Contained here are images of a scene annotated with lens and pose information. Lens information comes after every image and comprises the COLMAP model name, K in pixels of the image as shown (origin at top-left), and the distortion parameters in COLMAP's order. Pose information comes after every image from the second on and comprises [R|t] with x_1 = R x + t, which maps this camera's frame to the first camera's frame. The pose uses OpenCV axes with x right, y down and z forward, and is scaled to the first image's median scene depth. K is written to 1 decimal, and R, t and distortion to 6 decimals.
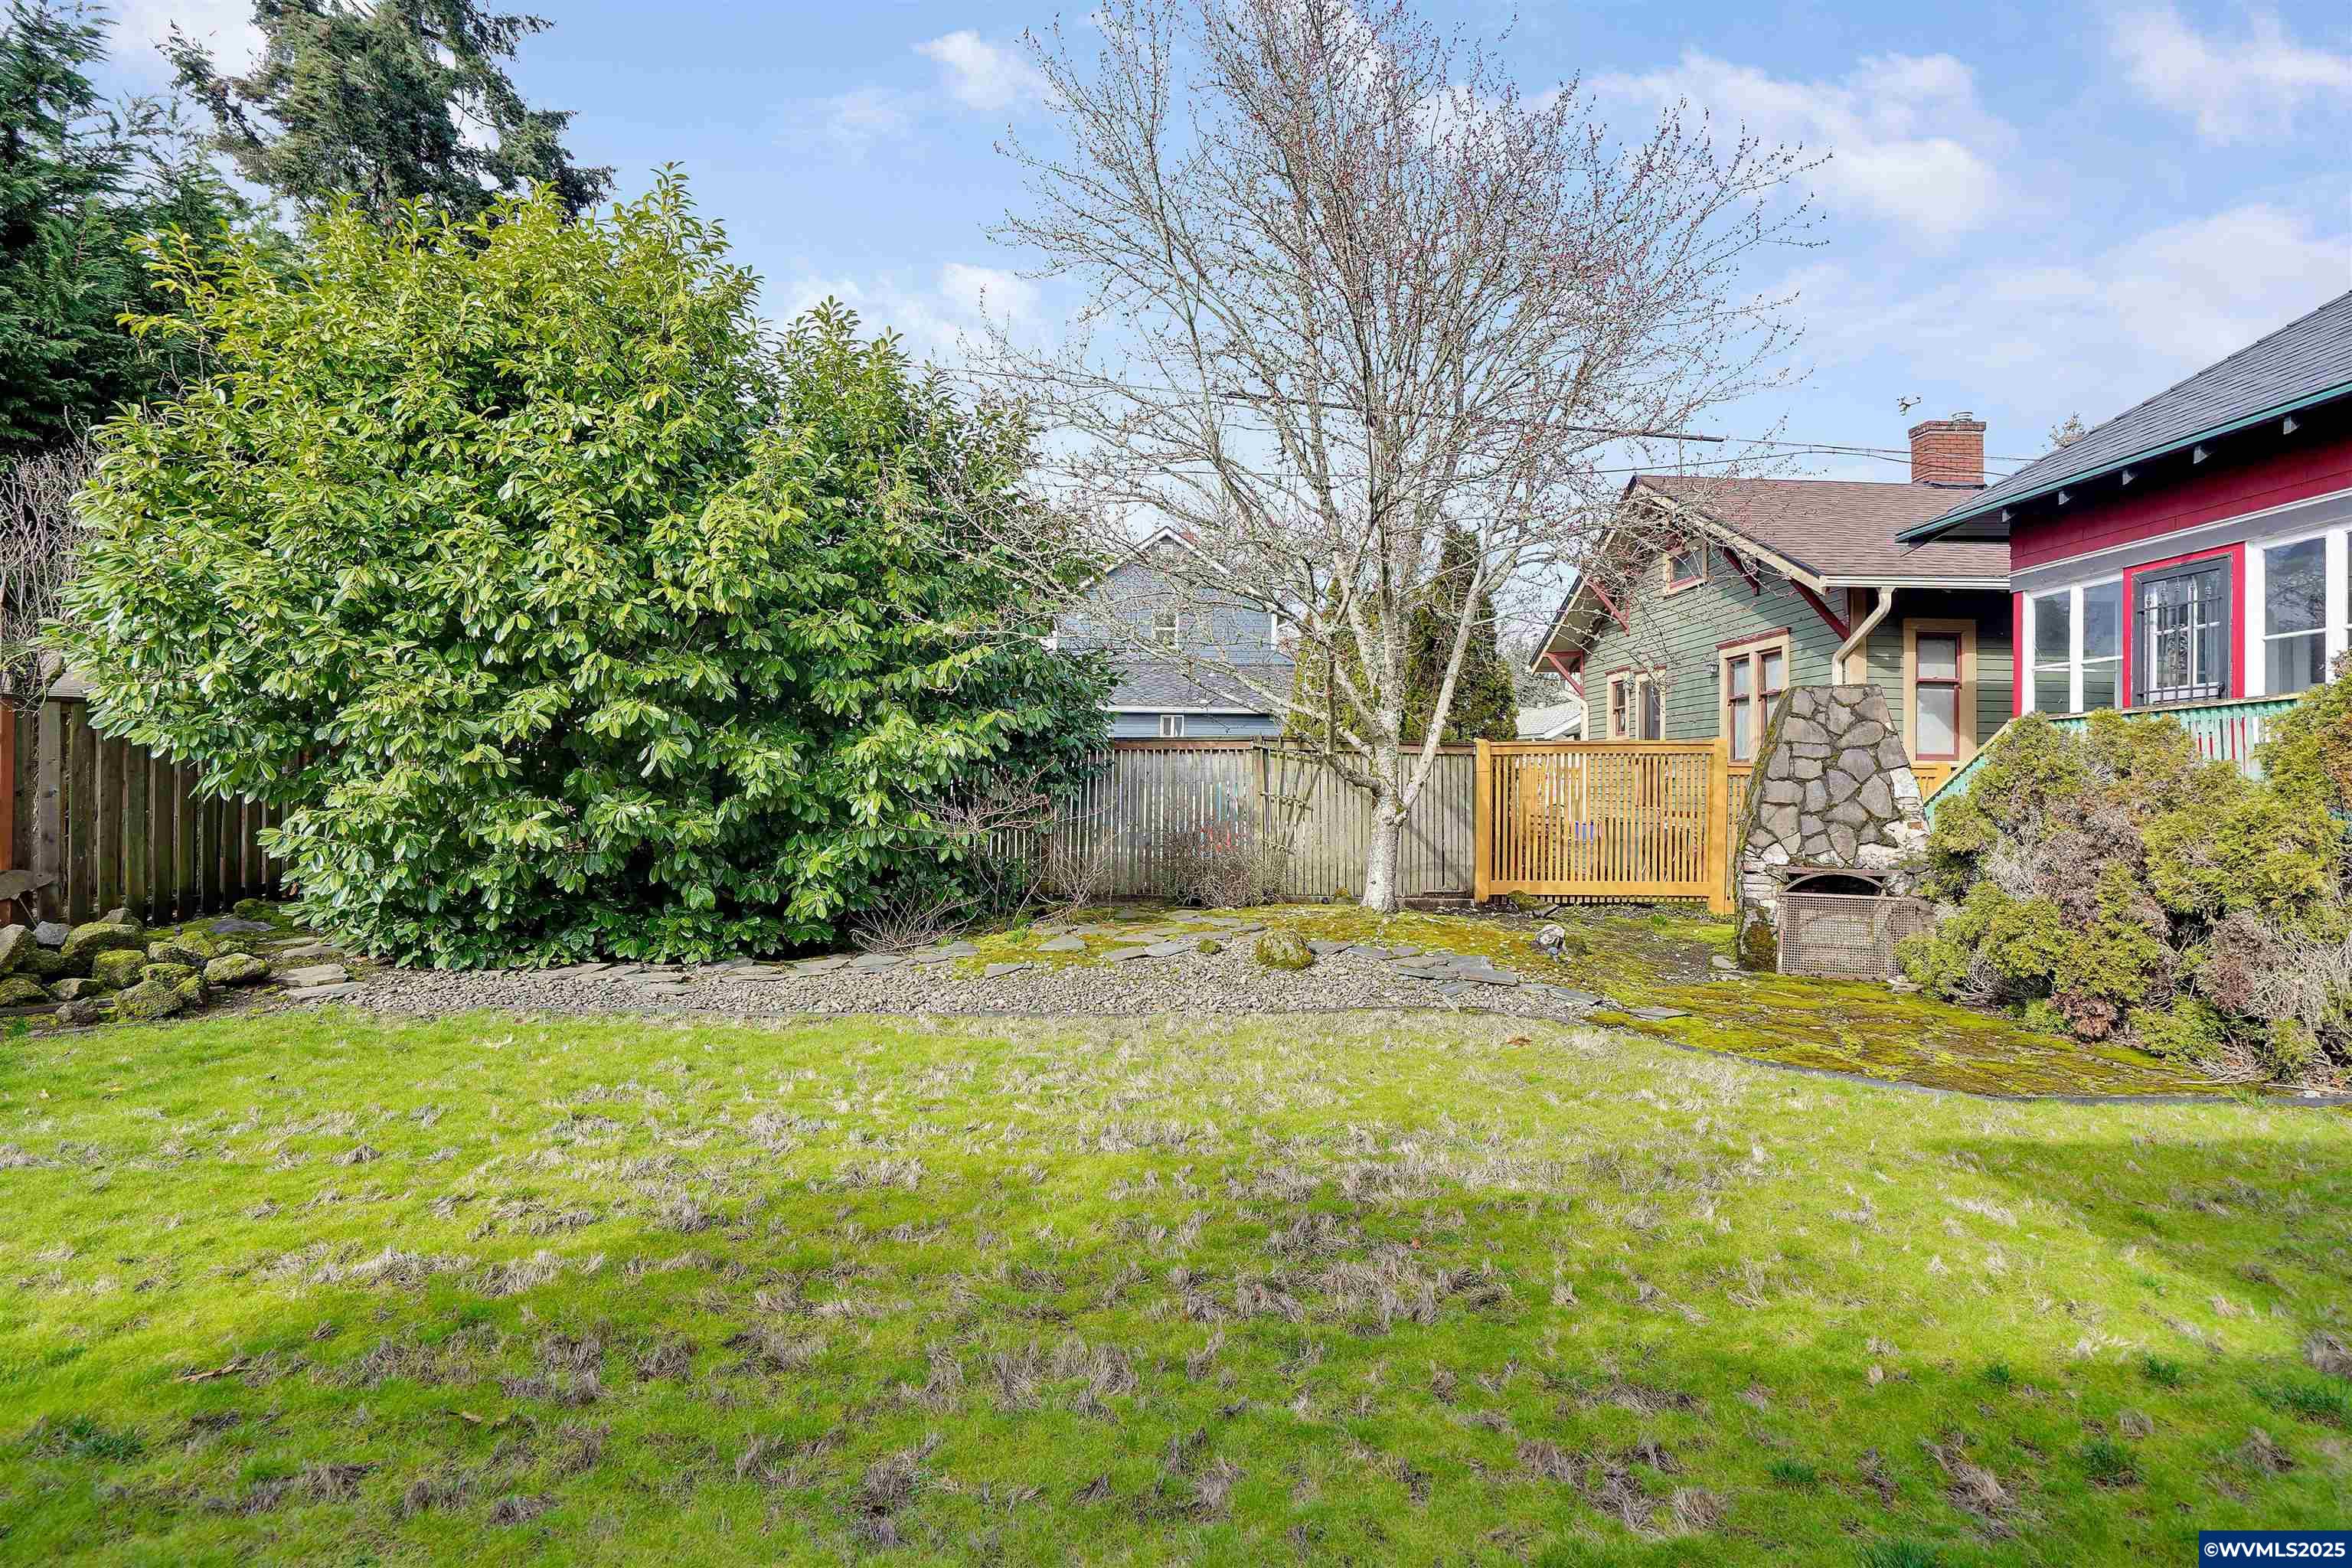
lens RADIAL K [[1058.0, 0, 1176.1], [0, 1058.0, 827.0], [0, 0, 1]] dist [-0.028576, 0.000111]
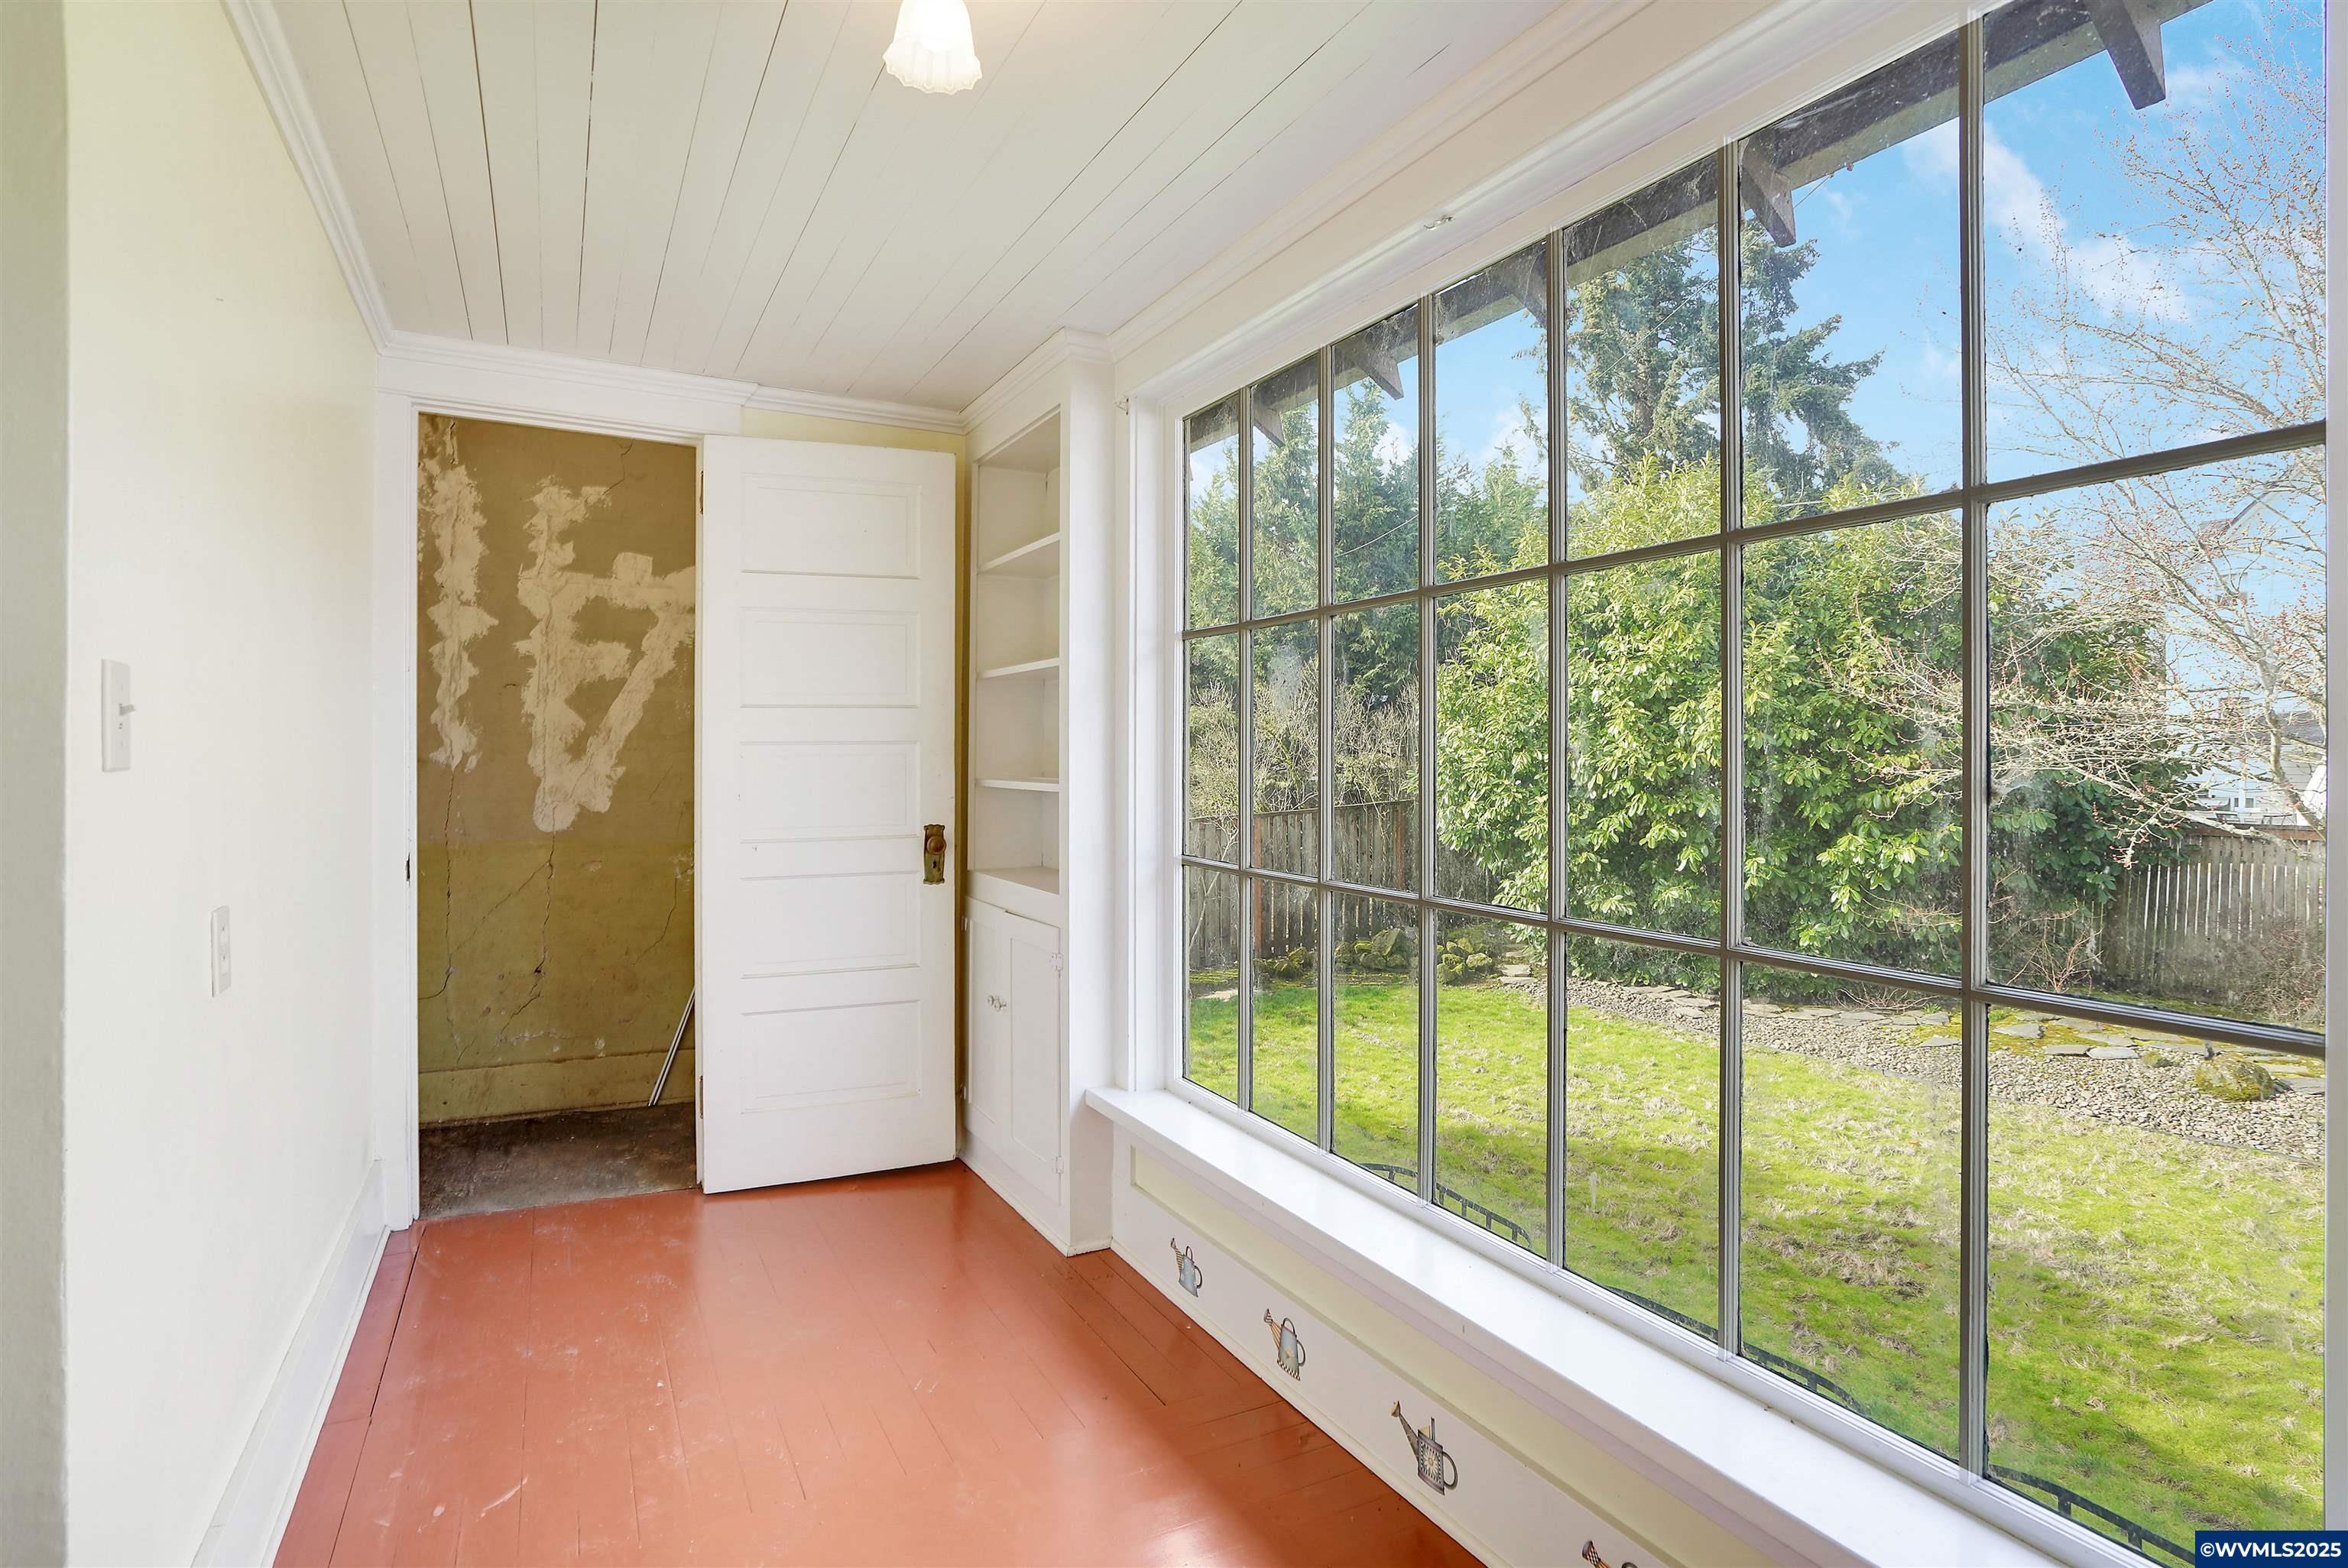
lens RADIAL K [[1207.9, 0, 1174.0], [0, 1207.9, 784.0], [0, 0, 1]] dist [-0.017535, 0.000358]
pose [[0.458545, 0.007214, -0.888642, 0.739477], [-0.005839, 0.999970, 0.005105, -0.185678], [0.888652, 0.002848, 0.458573, -0.464514]]
